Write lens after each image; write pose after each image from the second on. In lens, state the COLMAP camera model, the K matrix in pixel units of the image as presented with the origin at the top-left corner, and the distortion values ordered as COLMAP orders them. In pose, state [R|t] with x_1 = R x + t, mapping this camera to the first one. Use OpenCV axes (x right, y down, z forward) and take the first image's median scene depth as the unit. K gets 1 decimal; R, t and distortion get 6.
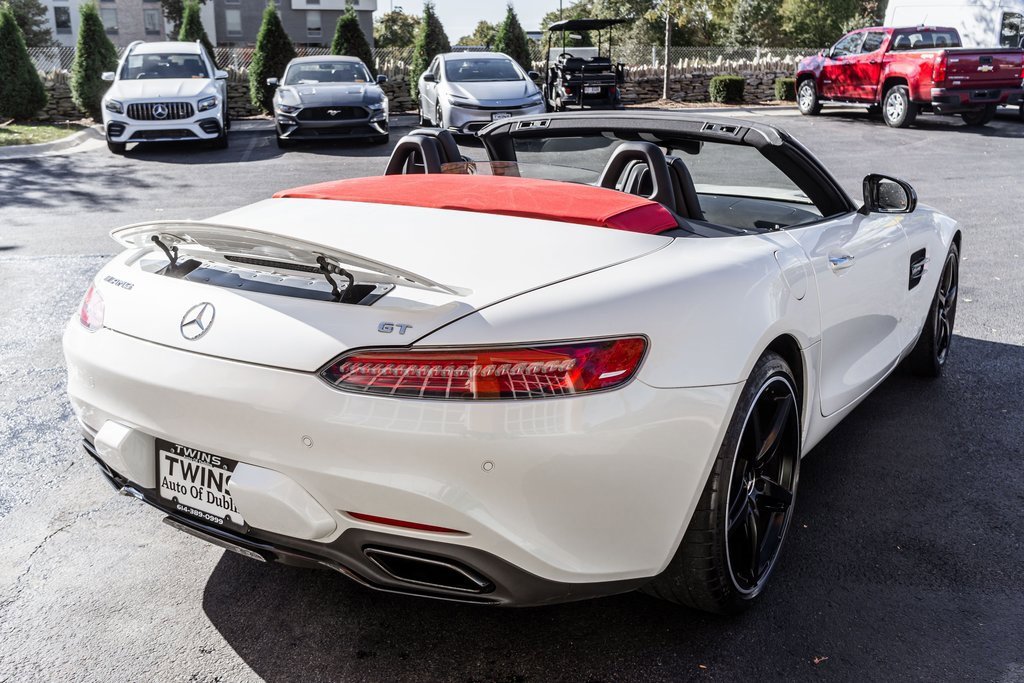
lens RADIAL K [[969.6, 0, 492.3], [0, 969.6, 338.7], [0, 0, 1]] dist [-0.014042, -0.003626]
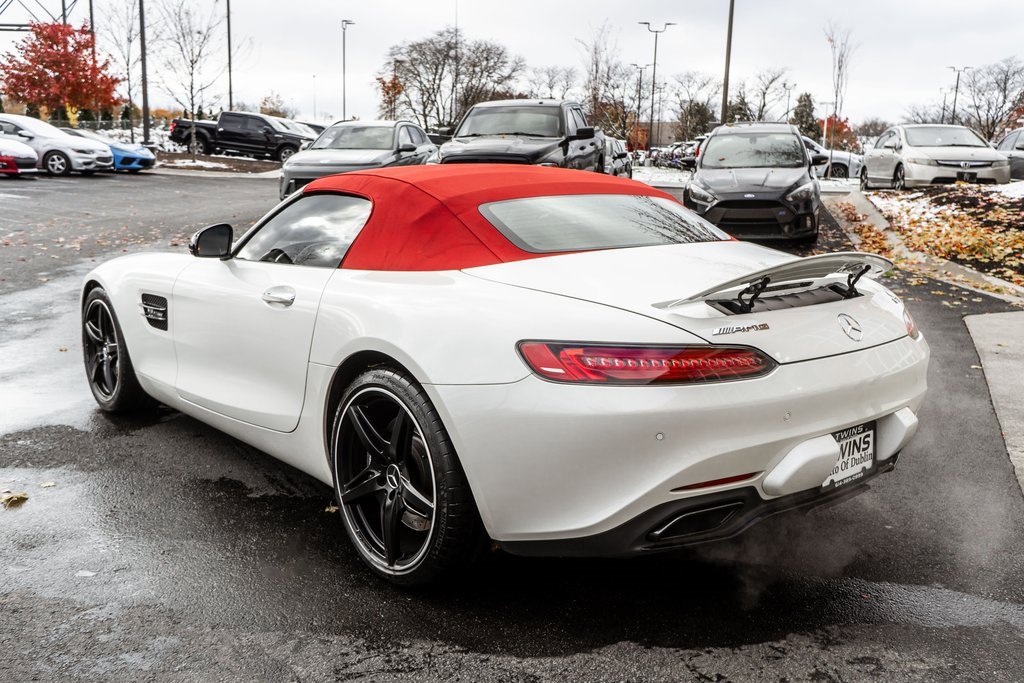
lens RADIAL K [[964.6, 0, 509.2], [0, 964.6, 355.3], [0, 0, 1]] dist [0.000043, -0.007935]
pose [[0.237367, -0.186784, 0.953293, -1.607662], [0.233918, 0.963454, 0.130530, -0.251984], [-0.942836, 0.192009, 0.272385, 1.049756]]
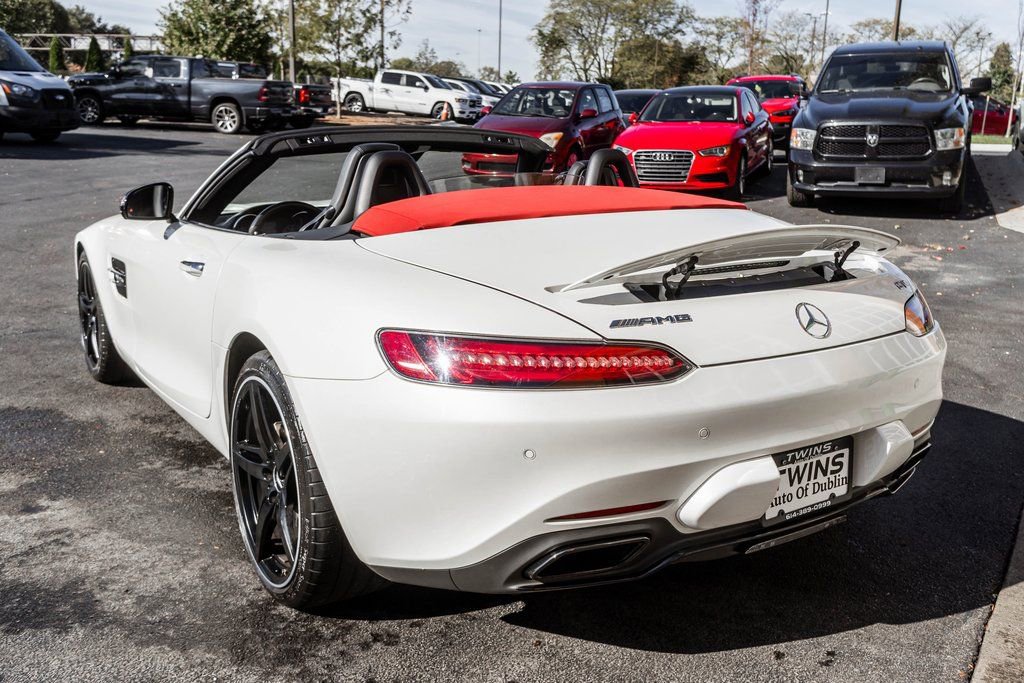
lens RADIAL K [[972.3, 0, 526.5], [0, 972.3, 342.6], [0, 0, 1]] dist [-0.006156, -0.003565]
pose [[0.365451, -0.205008, 0.907974, -1.320121], [0.224866, 0.965998, 0.127602, -0.190922], [-0.903261, 0.157540, 0.399124, 0.834188]]
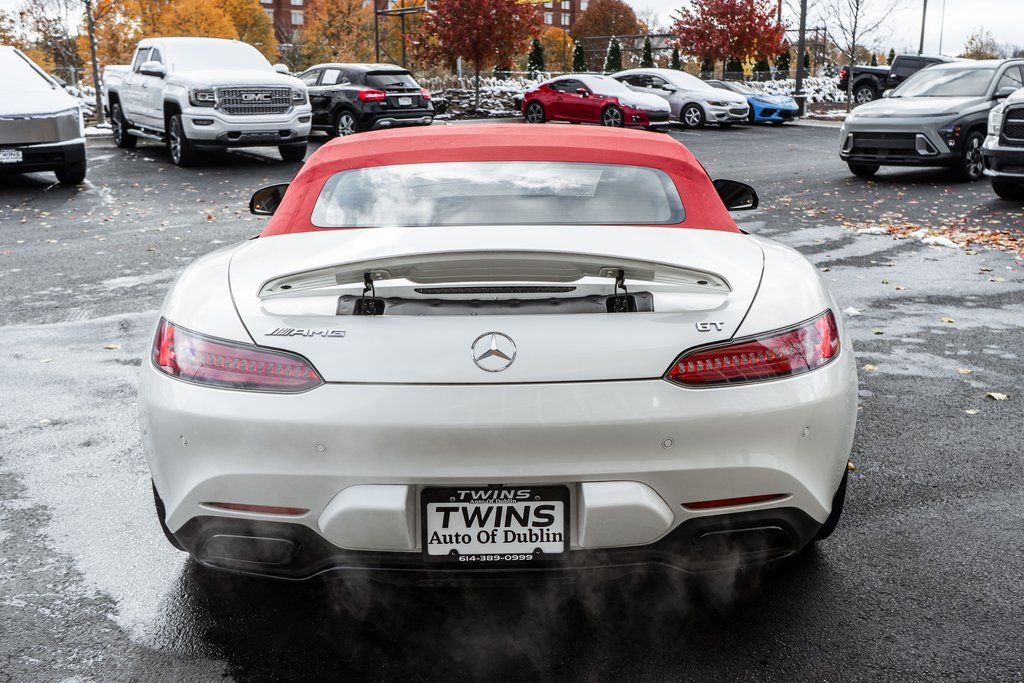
lens RADIAL K [[1036.3, 0, 512.0], [0, 1036.3, 341.5], [0, 0, 1]] dist [-0.012583, -0.010612]
pose [[0.811348, -0.131555, 0.569568, -0.838914], [0.152230, 0.988279, 0.011415, -0.036123], [-0.564394, 0.077444, 0.821865, 0.146742]]
